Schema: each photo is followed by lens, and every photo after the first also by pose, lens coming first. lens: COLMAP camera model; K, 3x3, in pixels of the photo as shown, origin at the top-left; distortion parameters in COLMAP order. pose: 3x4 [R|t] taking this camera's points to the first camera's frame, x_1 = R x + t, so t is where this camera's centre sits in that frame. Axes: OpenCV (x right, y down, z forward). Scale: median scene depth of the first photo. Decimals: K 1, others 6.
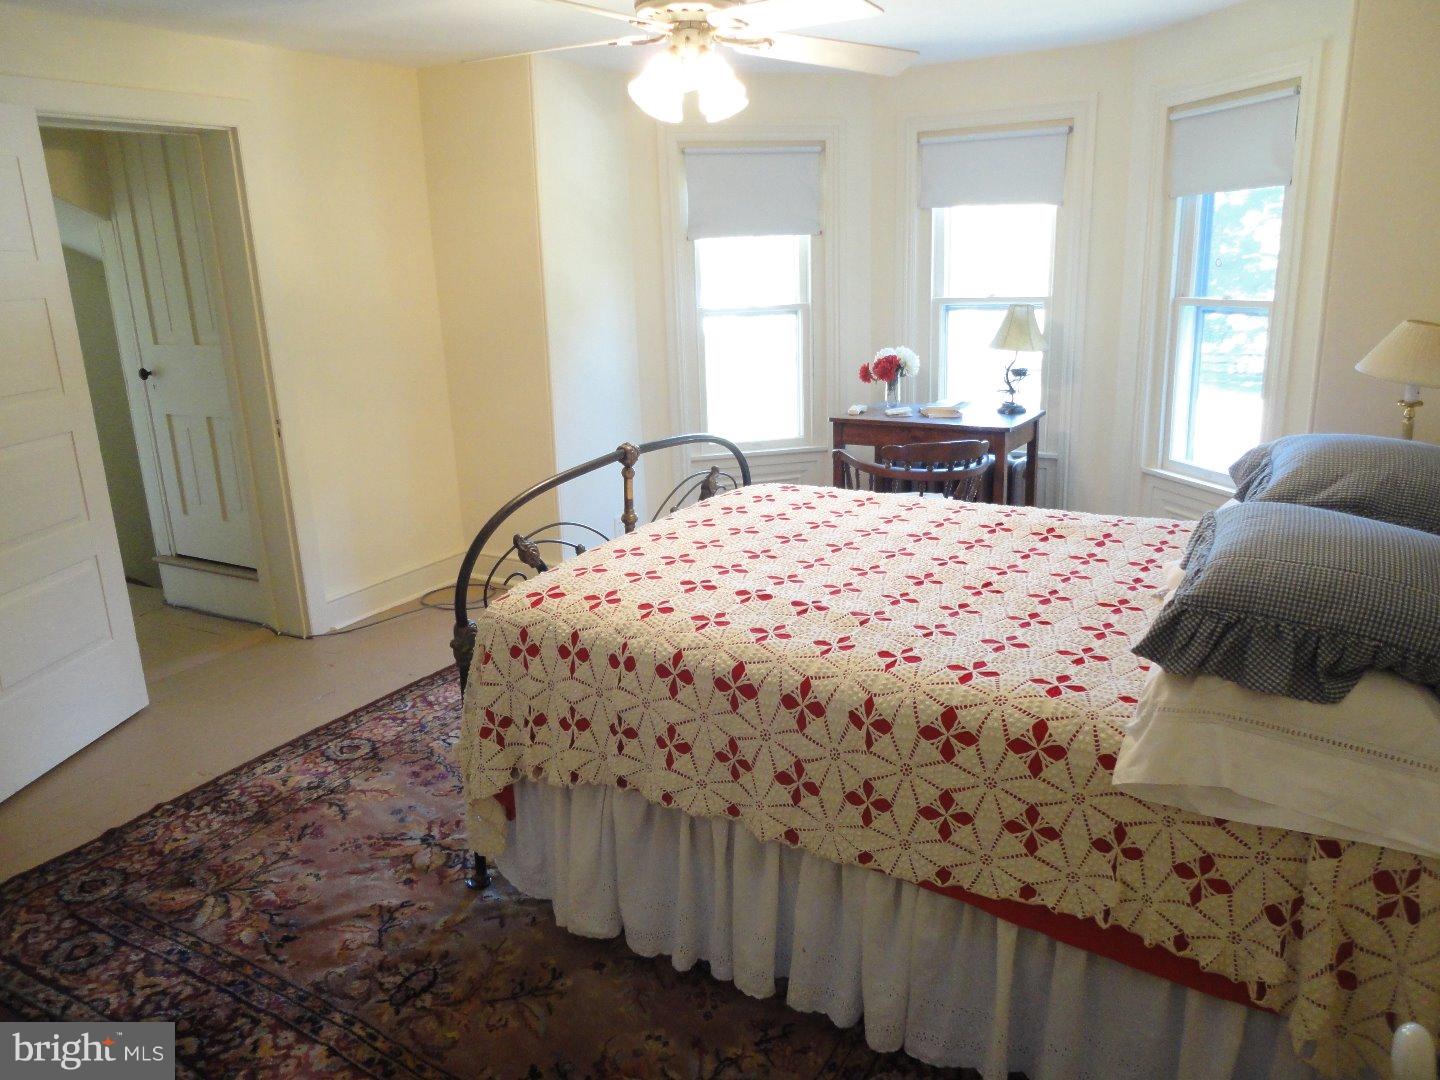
lens RADIAL K [[1062.0, 0, 722.2], [0, 1062.0, 541.6], [0, 0, 1]] dist [-0.008884, 0.005573]
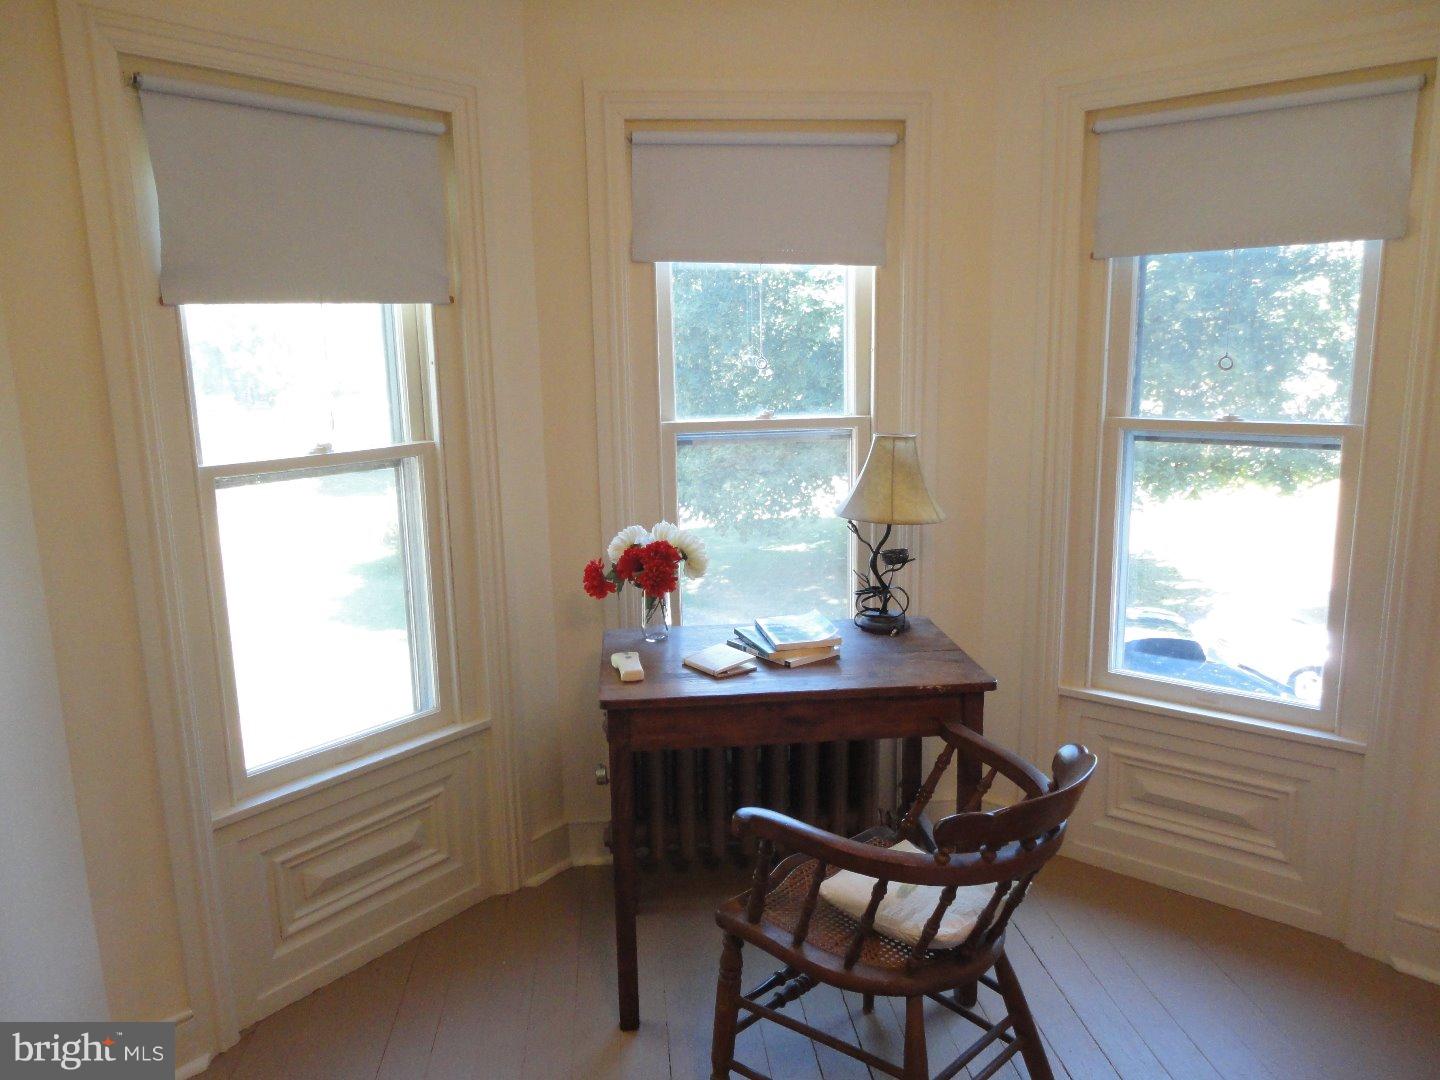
lens RADIAL K [[1062.0, 0, 718.9], [0, 1062.0, 535.9], [0, 0, 1]] dist [-0.008884, 0.005573]
pose [[0.798730, -0.097206, 0.593786, -0.113141], [0.148352, 0.988213, -0.037779, -0.153452], [-0.583114, 0.118265, 0.803736, 0.572949]]
